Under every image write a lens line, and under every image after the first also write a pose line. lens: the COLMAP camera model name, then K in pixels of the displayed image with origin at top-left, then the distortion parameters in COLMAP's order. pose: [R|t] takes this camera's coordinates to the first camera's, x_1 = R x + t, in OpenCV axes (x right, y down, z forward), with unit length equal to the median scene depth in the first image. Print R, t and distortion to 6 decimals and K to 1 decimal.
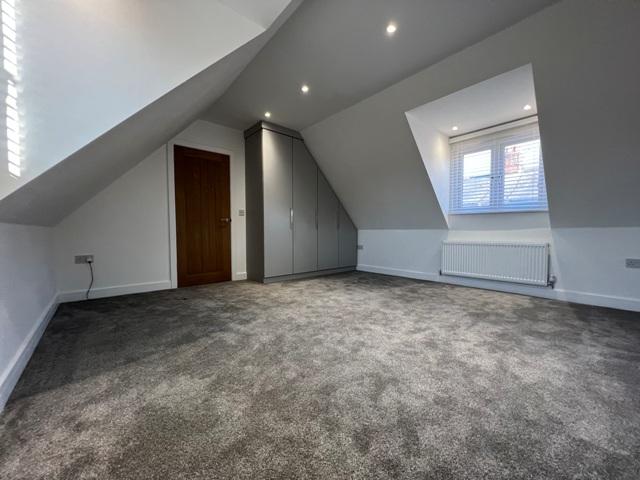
lens RADIAL K [[258.3, 0, 320.0], [0, 258.3, 240.0], [0, 0, 1]] dist [-0.001681, -0.000164]
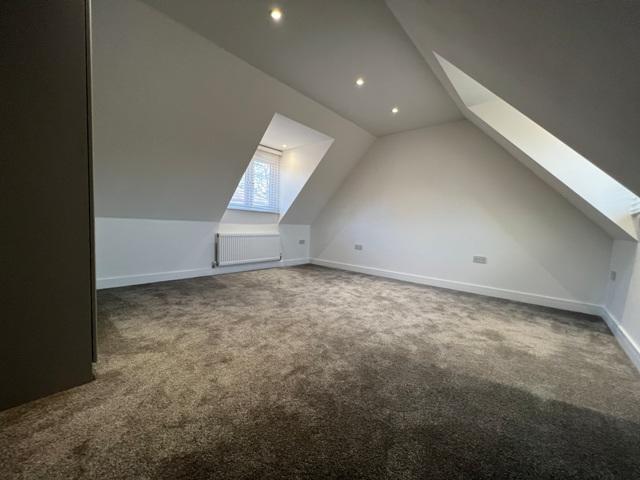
lens RADIAL K [[258.3, 0, 320.0], [0, 258.3, 240.0], [0, 0, 1]] dist [-0.001681, -0.000164]
pose [[-0.132602, -0.044852, 0.990154, -0.660385], [0.002963, 0.998953, 0.045647, -0.018479], [-0.991165, 0.008987, -0.132331, 0.828668]]
